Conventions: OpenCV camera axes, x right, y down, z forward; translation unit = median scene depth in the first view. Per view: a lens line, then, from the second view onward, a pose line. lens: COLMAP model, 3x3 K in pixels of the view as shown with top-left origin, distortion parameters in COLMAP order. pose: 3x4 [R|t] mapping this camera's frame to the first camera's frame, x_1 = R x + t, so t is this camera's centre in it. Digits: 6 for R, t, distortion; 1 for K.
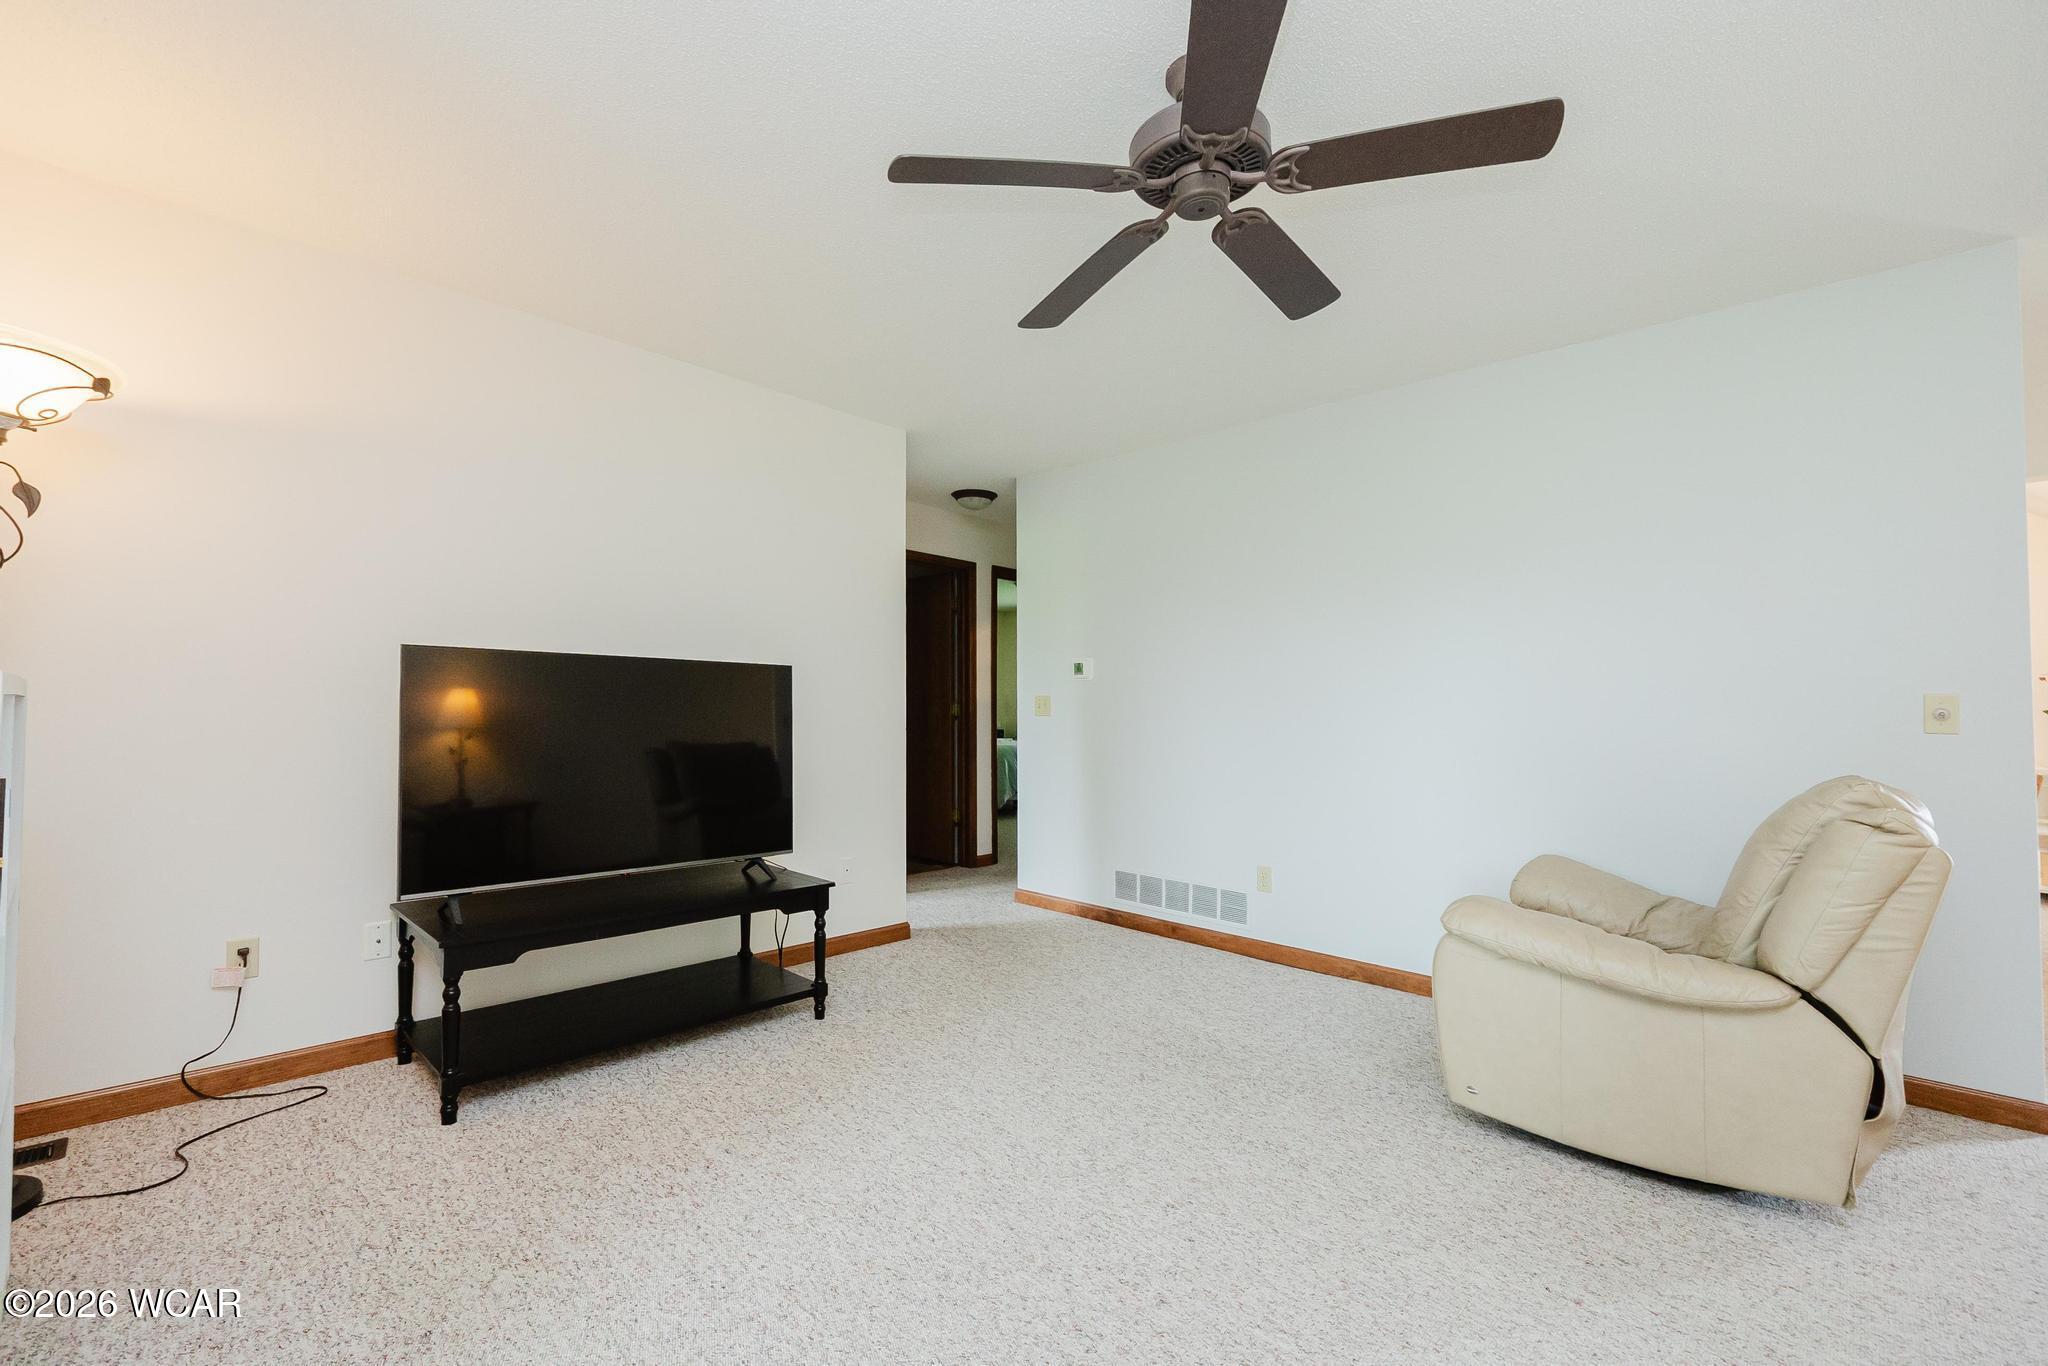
lens RADIAL K [[869.9, 0, 1011.3], [0, 869.9, 689.8], [0, 0, 1]] dist [-0.002499, -0.001020]
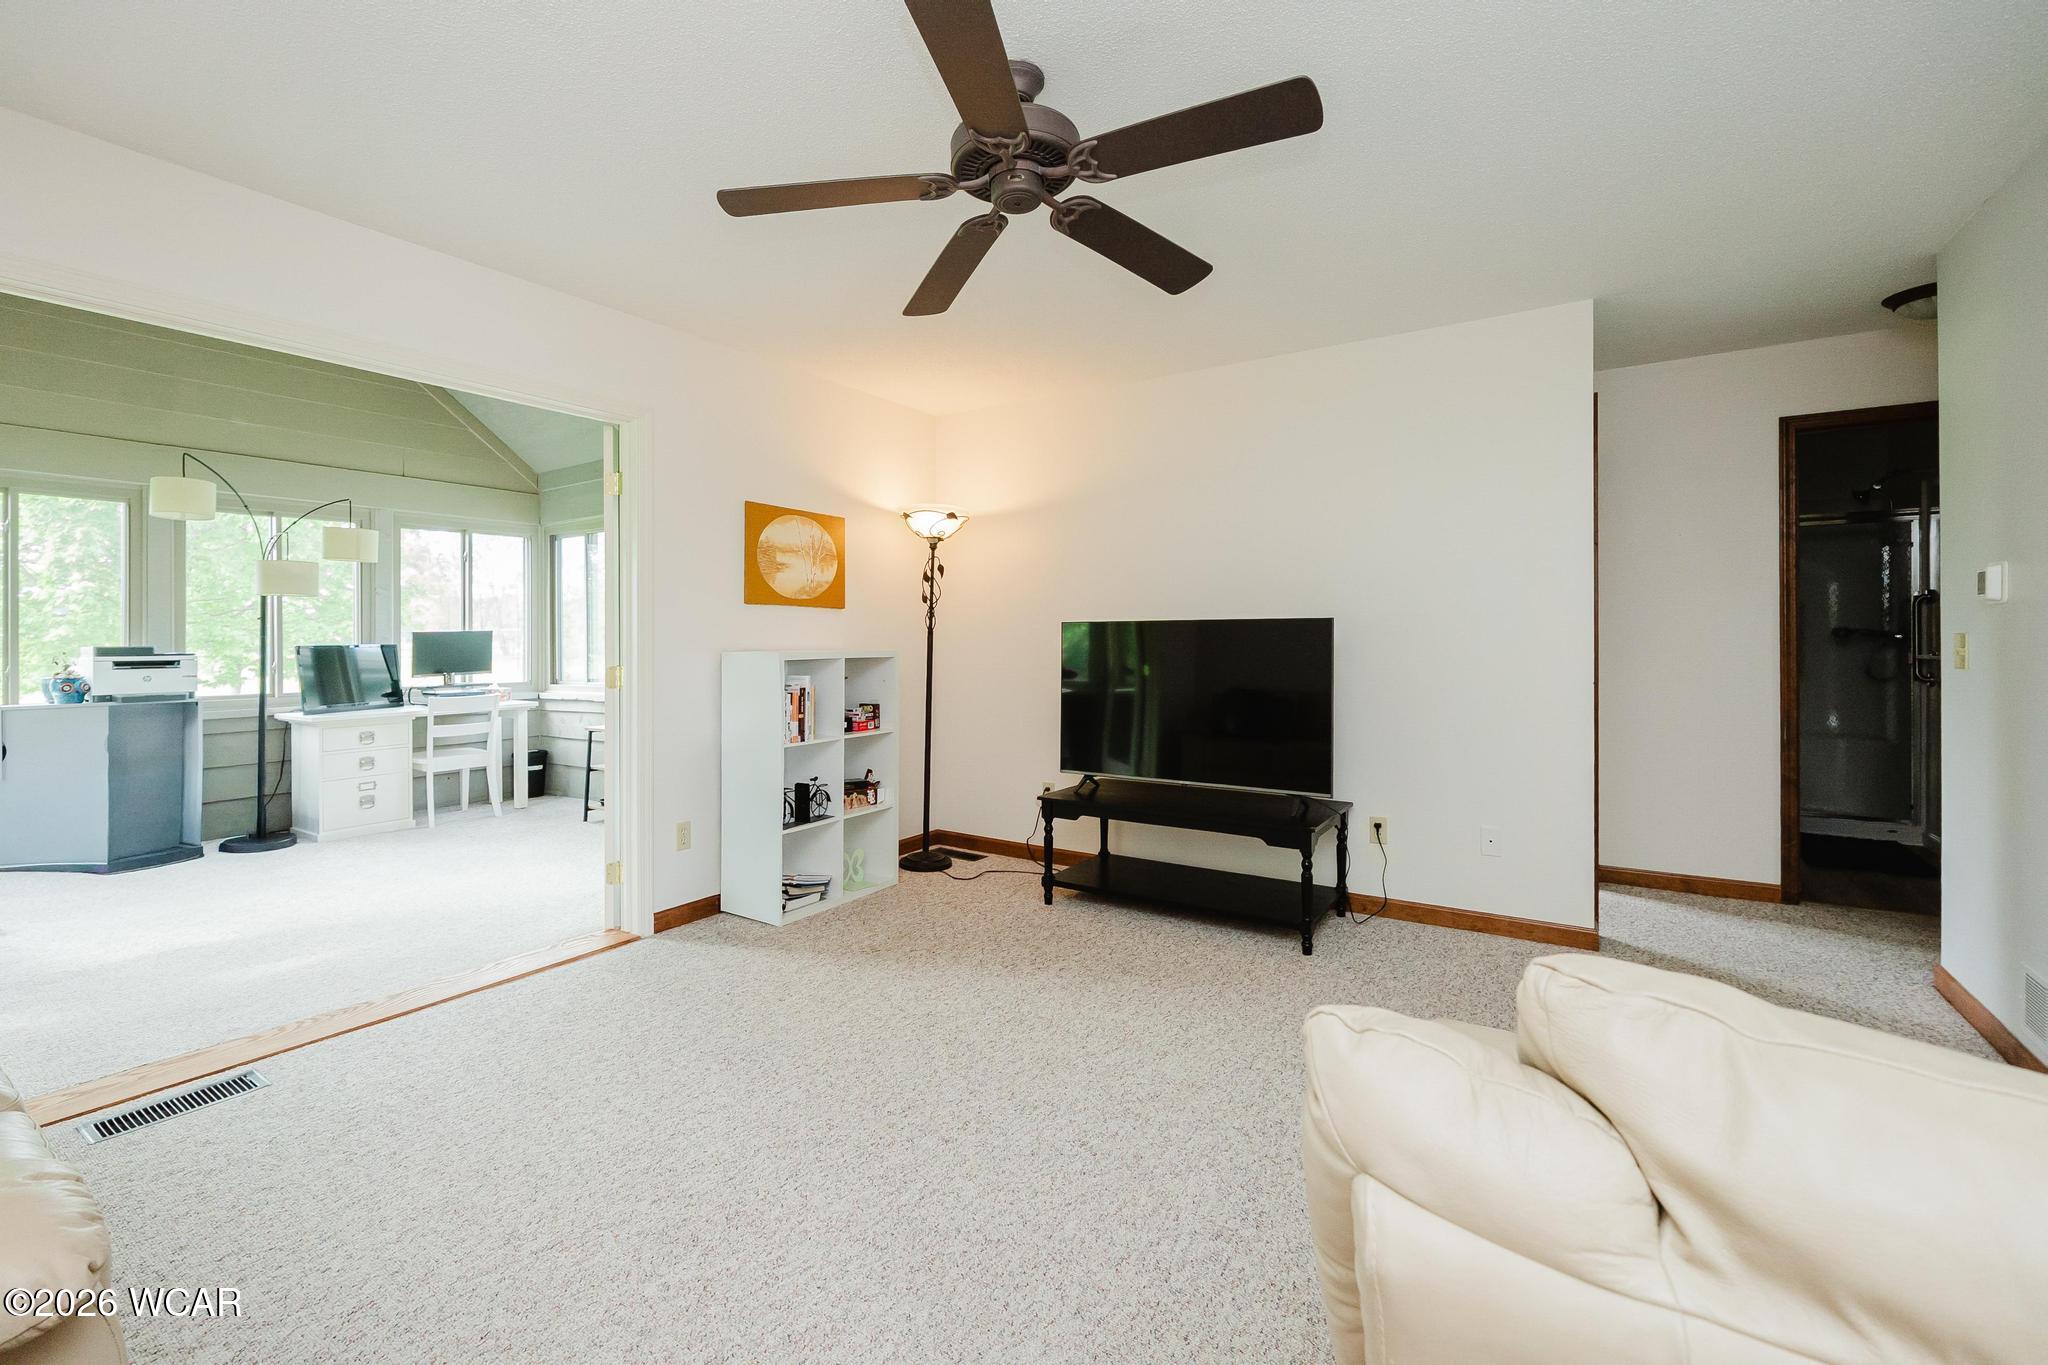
lens RADIAL K [[869.9, 0, 993.4], [0, 869.9, 638.1], [0, 0, 1]] dist [-0.002499, -0.001020]
pose [[0.165881, -0.017554, -0.985990, 0.711945], [0.031307, 0.999431, -0.012526, -0.002415], [0.985649, -0.028790, 0.166336, 0.434667]]
